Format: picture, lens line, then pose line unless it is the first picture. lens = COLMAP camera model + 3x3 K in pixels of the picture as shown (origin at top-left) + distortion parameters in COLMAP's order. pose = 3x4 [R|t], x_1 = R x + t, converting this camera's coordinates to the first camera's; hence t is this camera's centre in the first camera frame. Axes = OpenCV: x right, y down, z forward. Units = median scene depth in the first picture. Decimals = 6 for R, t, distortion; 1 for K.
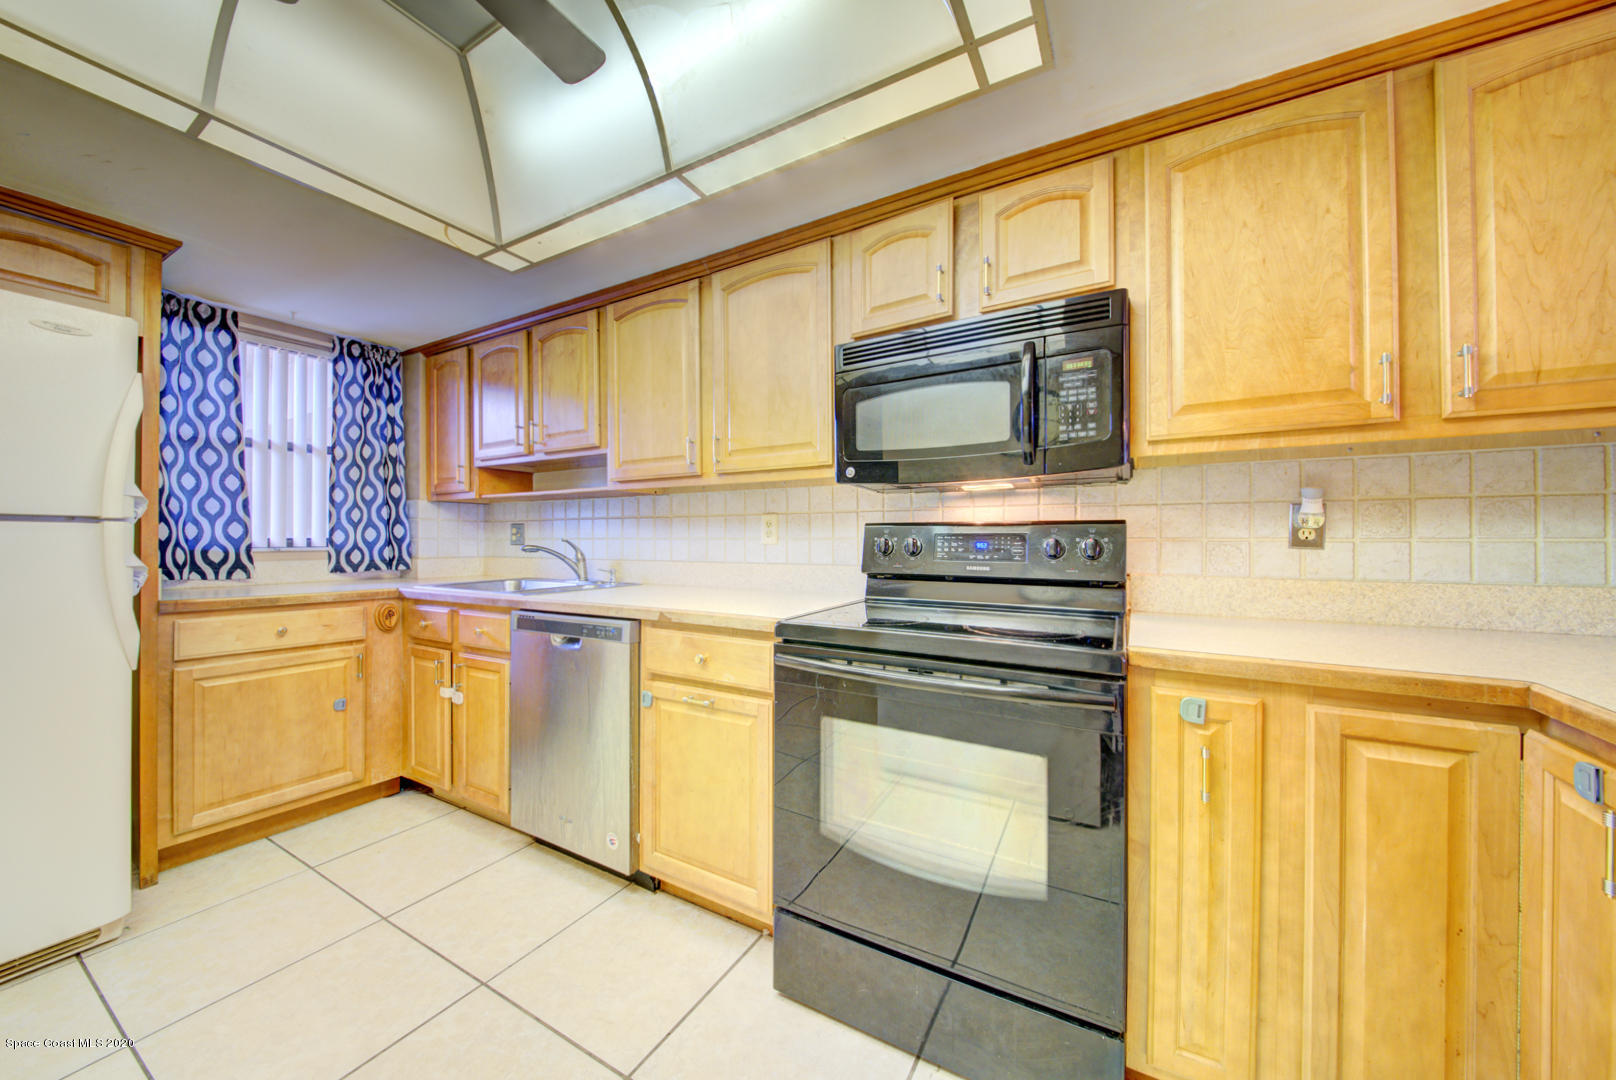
lens RADIAL K [[562.4, 0, 808.0], [0, 562.4, 539.4], [0, 0, 1]] dist [-0.000959, -0.002660]
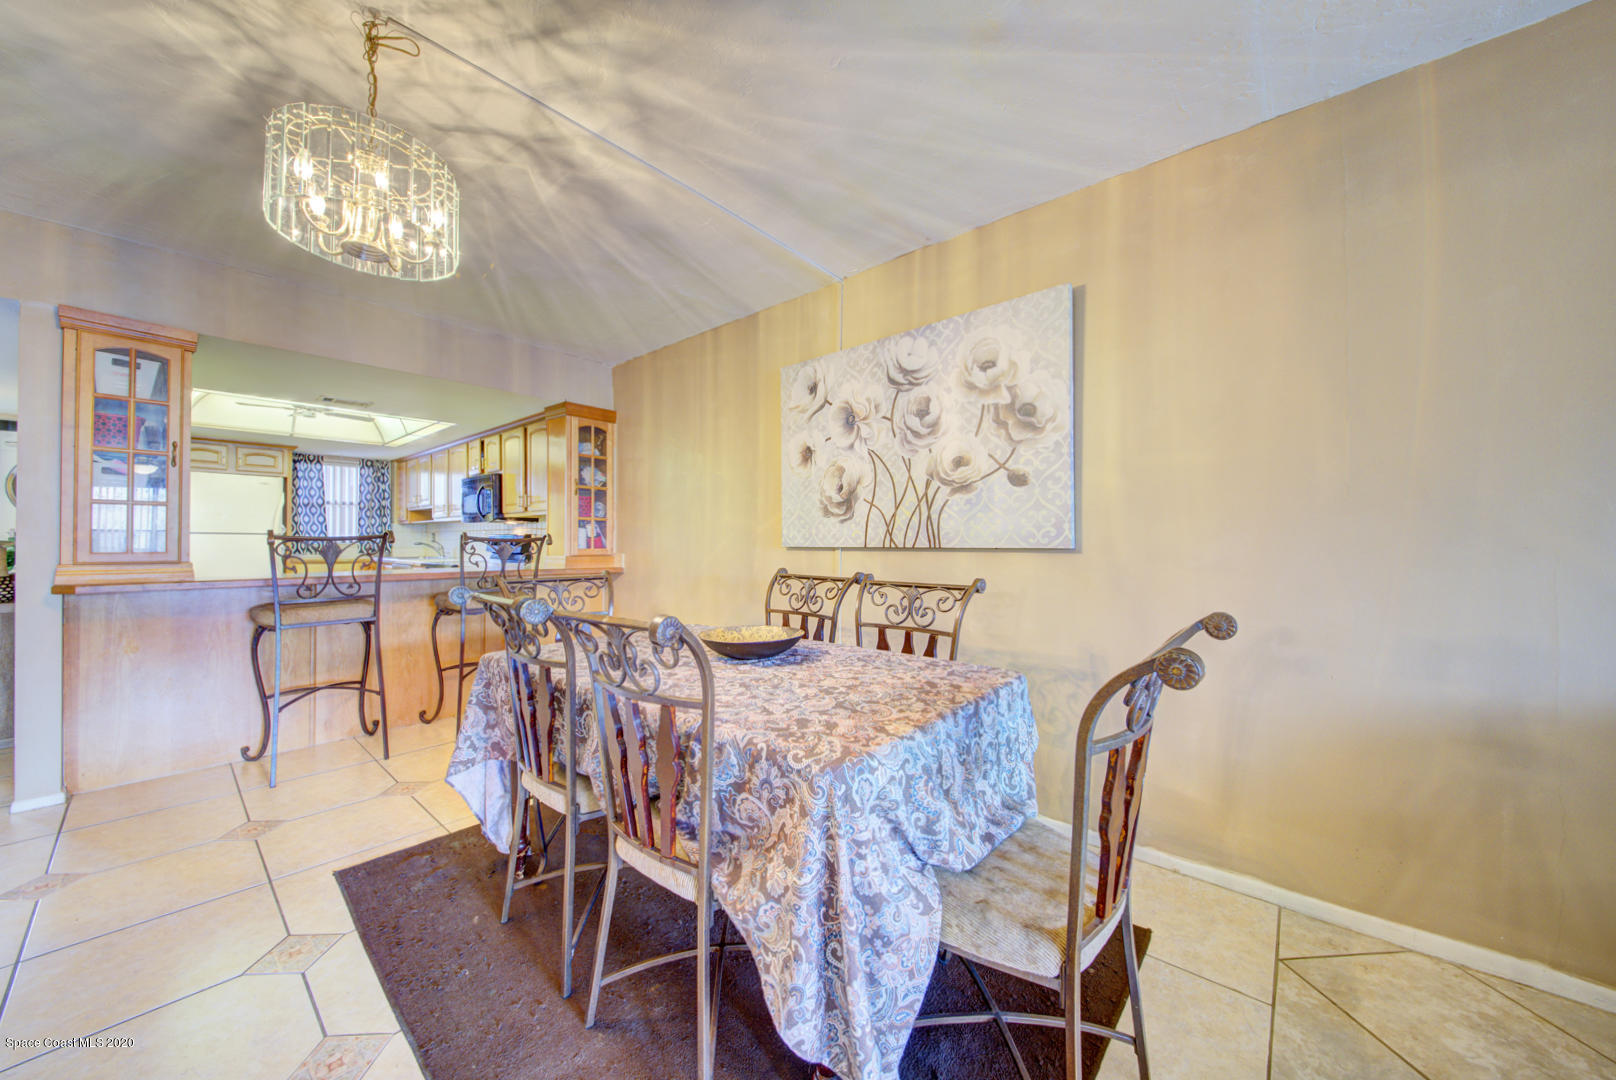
lens RADIAL K [[562.4, 0, 809.0], [0, 562.4, 547.9], [0, 0, 1]] dist [-0.000959, -0.002660]
pose [[0.979521, 0.008014, -0.201183, 3.472479], [-0.006706, 0.999952, 0.007179, 0.008078], [0.201231, -0.005682, 0.979527, -2.248131]]
